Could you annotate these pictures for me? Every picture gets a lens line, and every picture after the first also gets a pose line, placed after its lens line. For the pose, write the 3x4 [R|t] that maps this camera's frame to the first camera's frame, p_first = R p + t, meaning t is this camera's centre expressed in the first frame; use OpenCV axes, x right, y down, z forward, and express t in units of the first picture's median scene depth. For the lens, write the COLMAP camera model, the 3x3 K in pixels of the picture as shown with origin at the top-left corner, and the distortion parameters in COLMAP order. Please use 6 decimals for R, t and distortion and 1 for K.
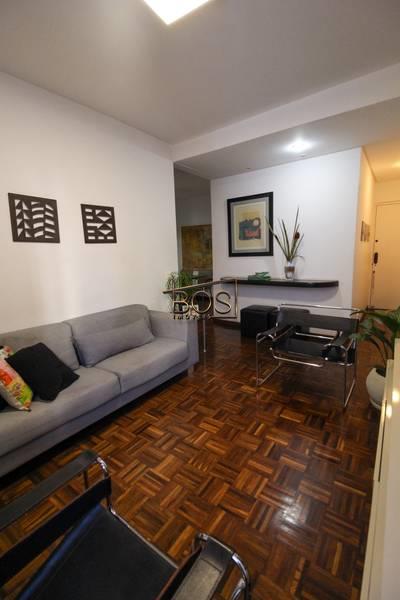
lens RADIAL K [[277.8, 0, 197.2], [0, 277.8, 299.6], [0, 0, 1]] dist [0.004892, -0.002491]
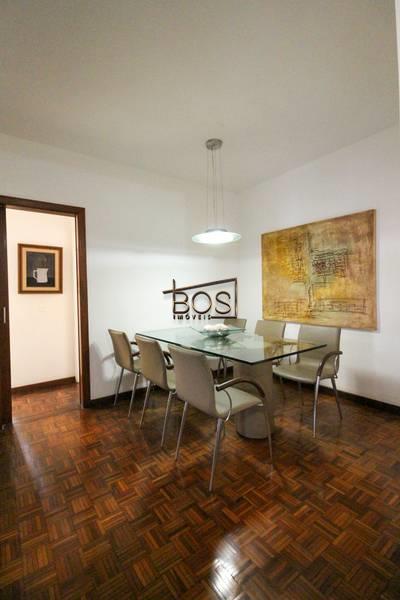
lens RADIAL K [[277.8, 0, 197.8], [0, 277.8, 296.6], [0, 0, 1]] dist [0.004892, -0.002491]
pose [[0.945550, 0.035346, -0.323552, -0.002190], [-0.082444, 0.987676, -0.133039, -0.075337], [0.314862, 0.152470, 0.936811, 0.525412]]
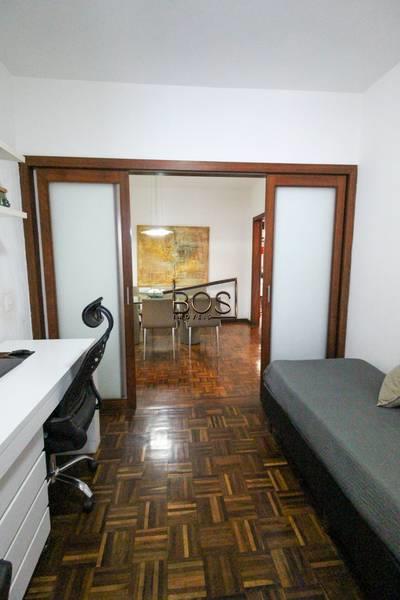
lens RADIAL K [[277.8, 0, 199.8], [0, 277.8, 300.7], [0, 0, 1]] dist [0.004892, -0.002491]
pose [[0.750654, -0.048576, 0.658907, -0.422834], [0.074763, 0.997133, -0.011662, -0.052579], [-0.656452, 0.058016, 0.752134, 0.391373]]
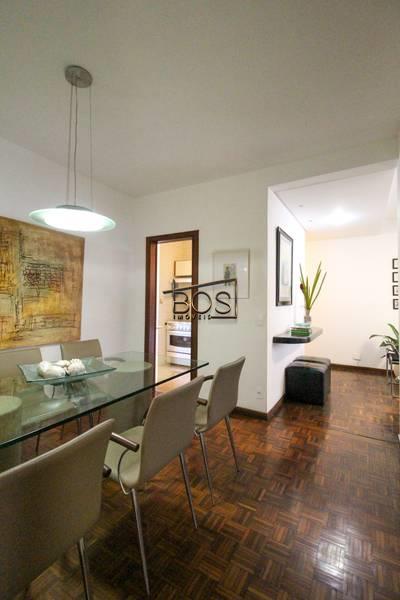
lens RADIAL K [[277.8, 0, 199.7], [0, 277.8, 296.7], [0, 0, 1]] dist [0.004892, -0.002491]
pose [[-0.089894, 0.068087, 0.993621, -0.342920], [0.164505, 0.984972, -0.052611, -0.112930], [-0.982271, 0.158727, -0.099744, 0.801454]]
